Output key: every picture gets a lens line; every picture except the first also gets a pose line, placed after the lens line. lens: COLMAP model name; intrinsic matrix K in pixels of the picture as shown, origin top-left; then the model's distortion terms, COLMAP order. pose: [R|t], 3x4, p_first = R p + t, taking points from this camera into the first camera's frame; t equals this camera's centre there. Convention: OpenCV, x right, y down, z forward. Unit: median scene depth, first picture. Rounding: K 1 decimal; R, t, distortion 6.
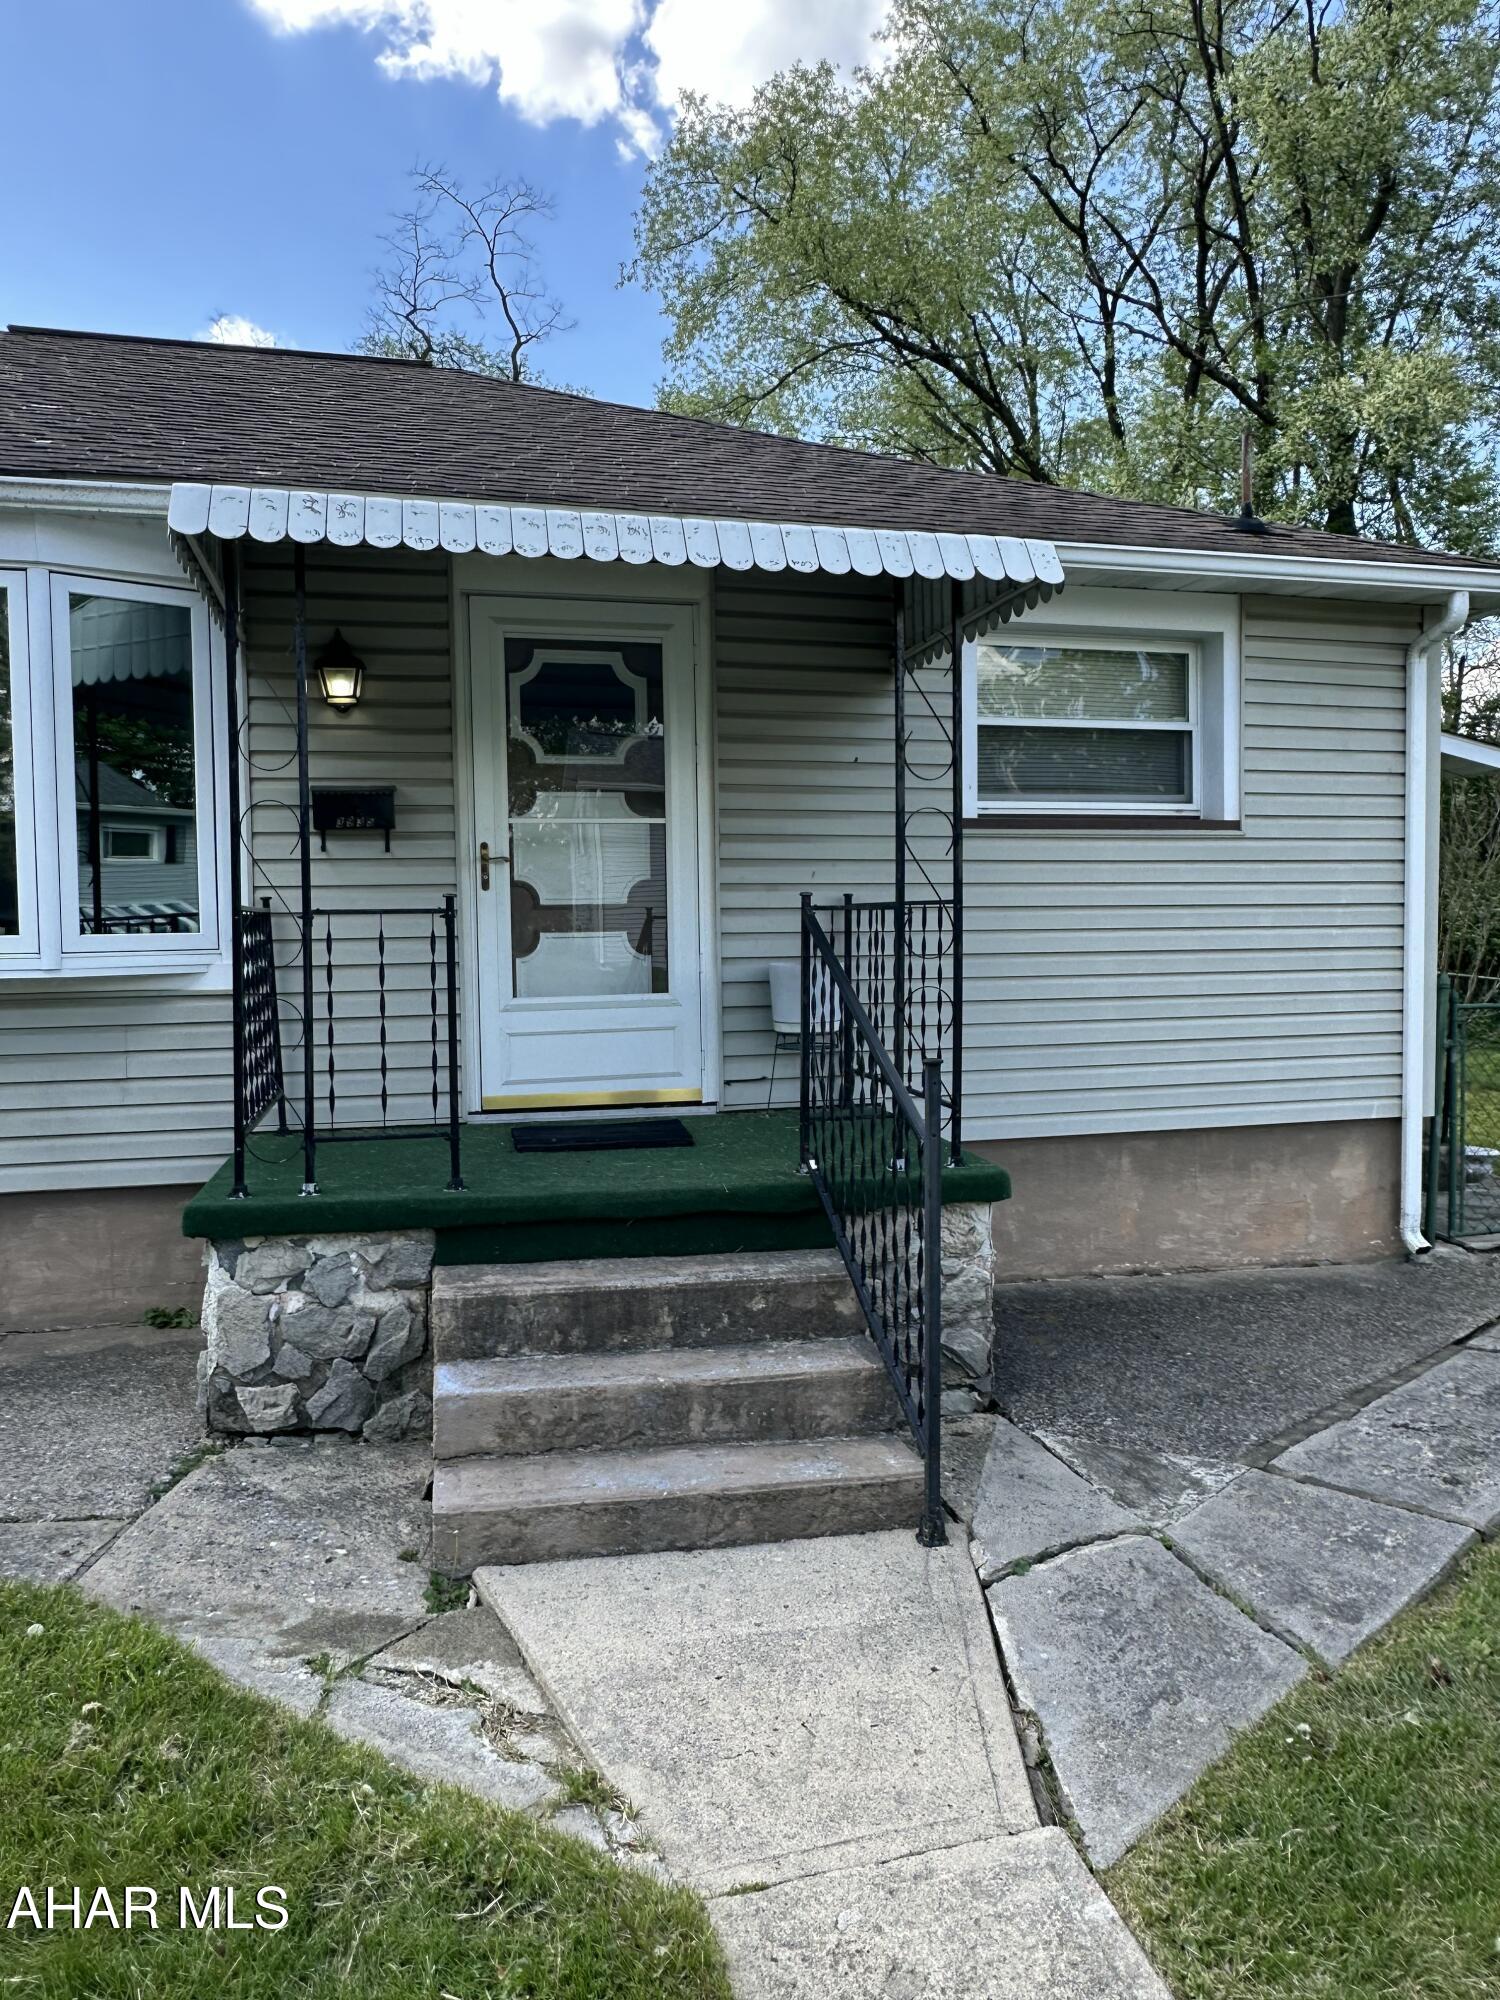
lens RADIAL K [[1359.2, 0, 738.5], [0, 1359.2, 978.8], [0, 0, 1]] dist [0.010872, -0.002505]
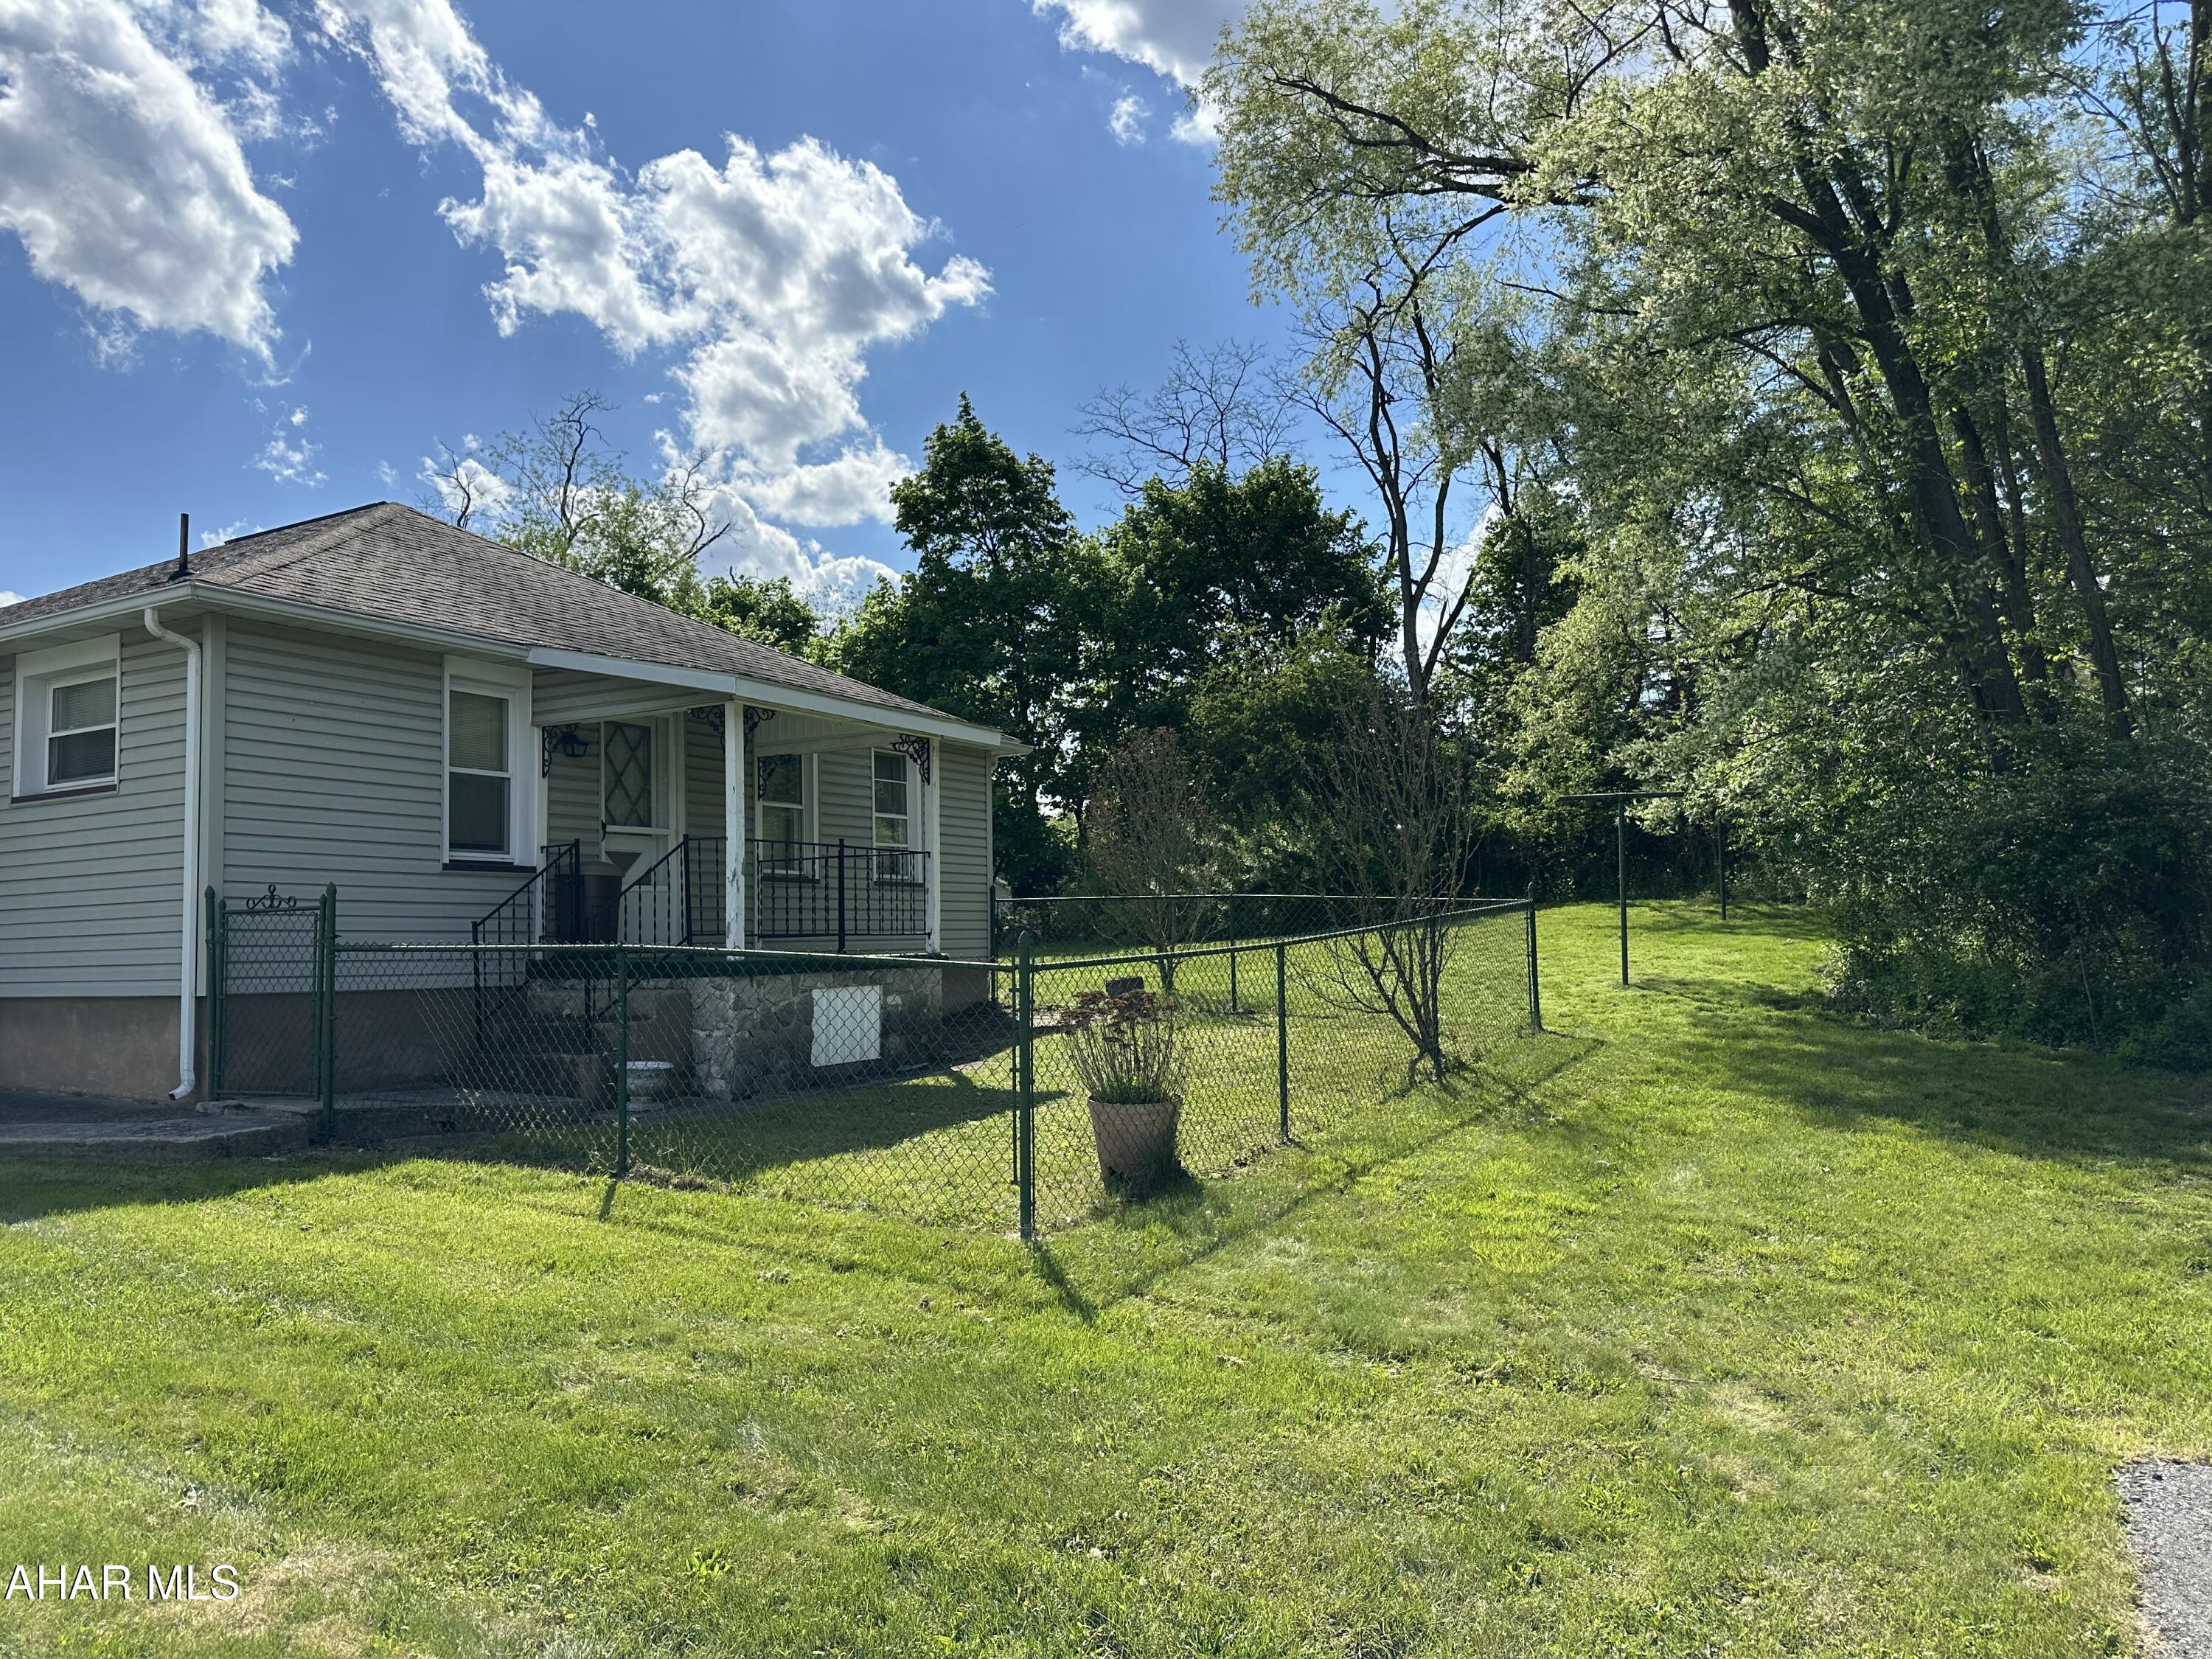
lens RADIAL K [[1546.7, 0, 1111.5], [0, 1546.7, 827.4], [0, 0, 1]] dist [0.059293, -0.030975]
pose [[0.700218, -0.050866, -0.712115, 2.658487], [-0.014499, 0.996240, -0.085417, 0.067267], [0.713782, 0.070135, 0.696848, 0.676416]]
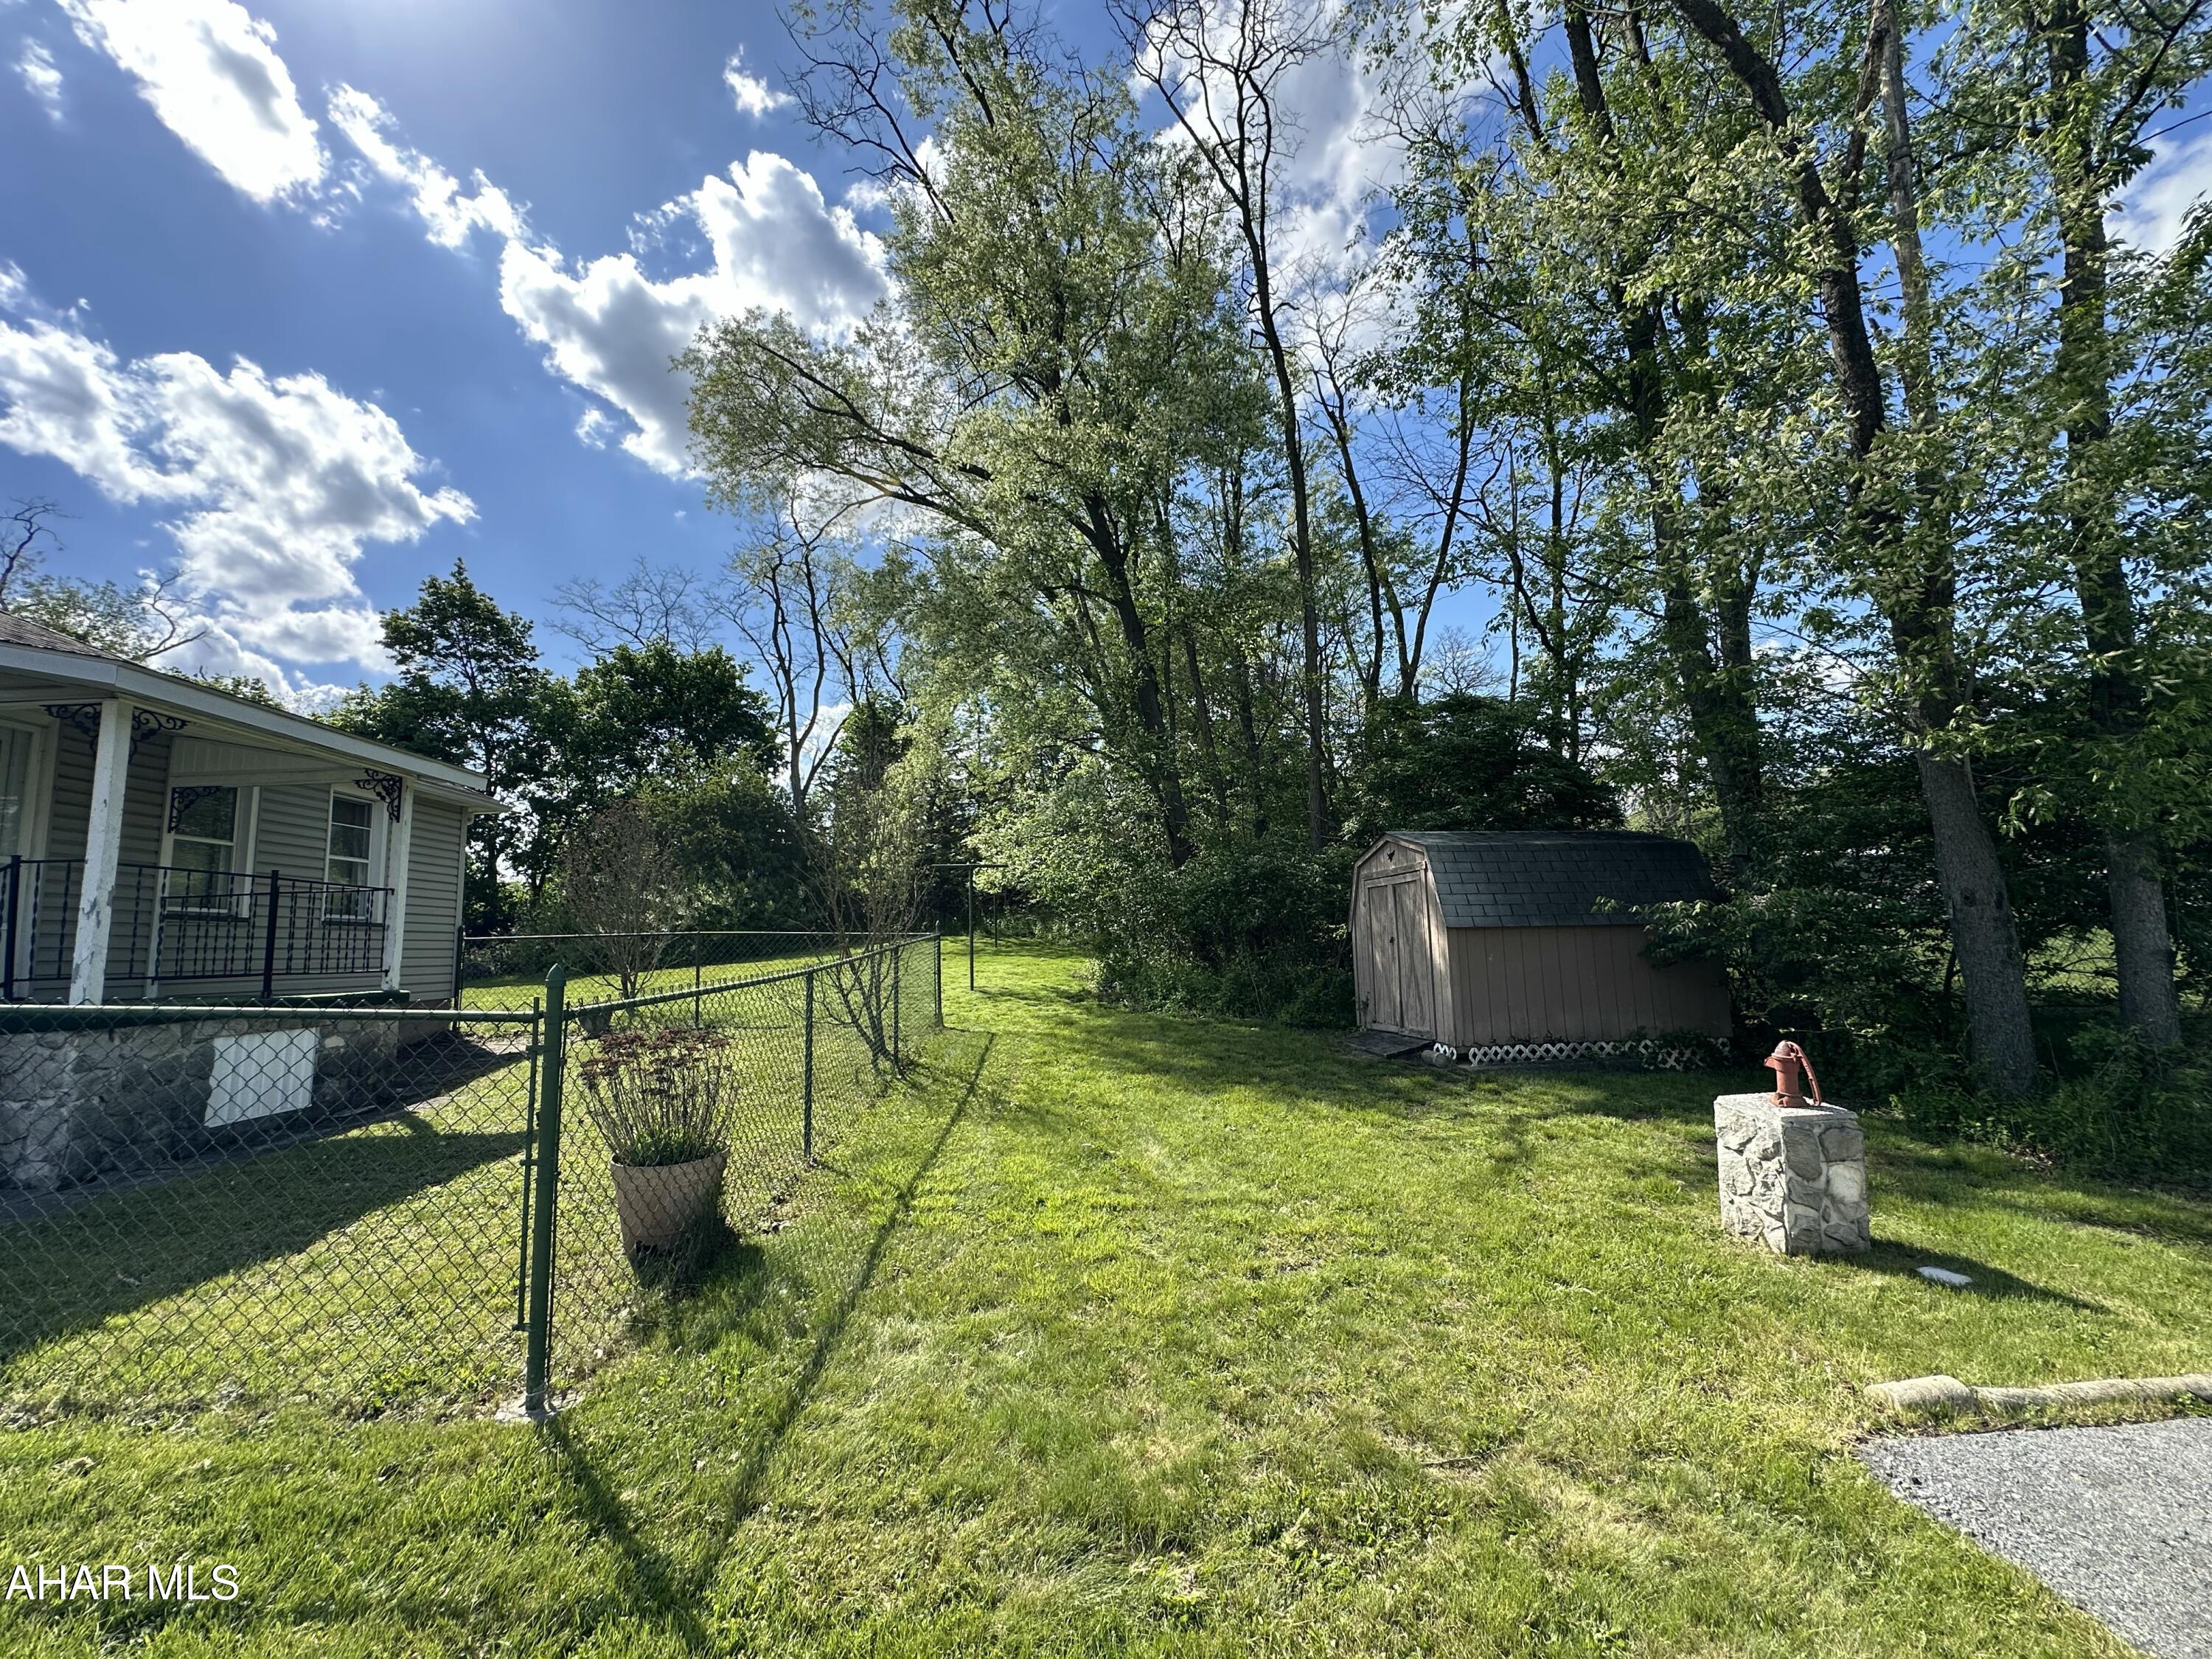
lens RADIAL K [[882.2, 0, 1111.5], [0, 882.2, 833.1], [0, 0, 1]] dist [-0.003730, 0.001162]
pose [[0.973795, -0.053558, -0.221032, 2.152440], [0.018712, 0.987448, -0.156830, 0.054695], [0.226657, 0.148585, 0.962574, 1.065528]]
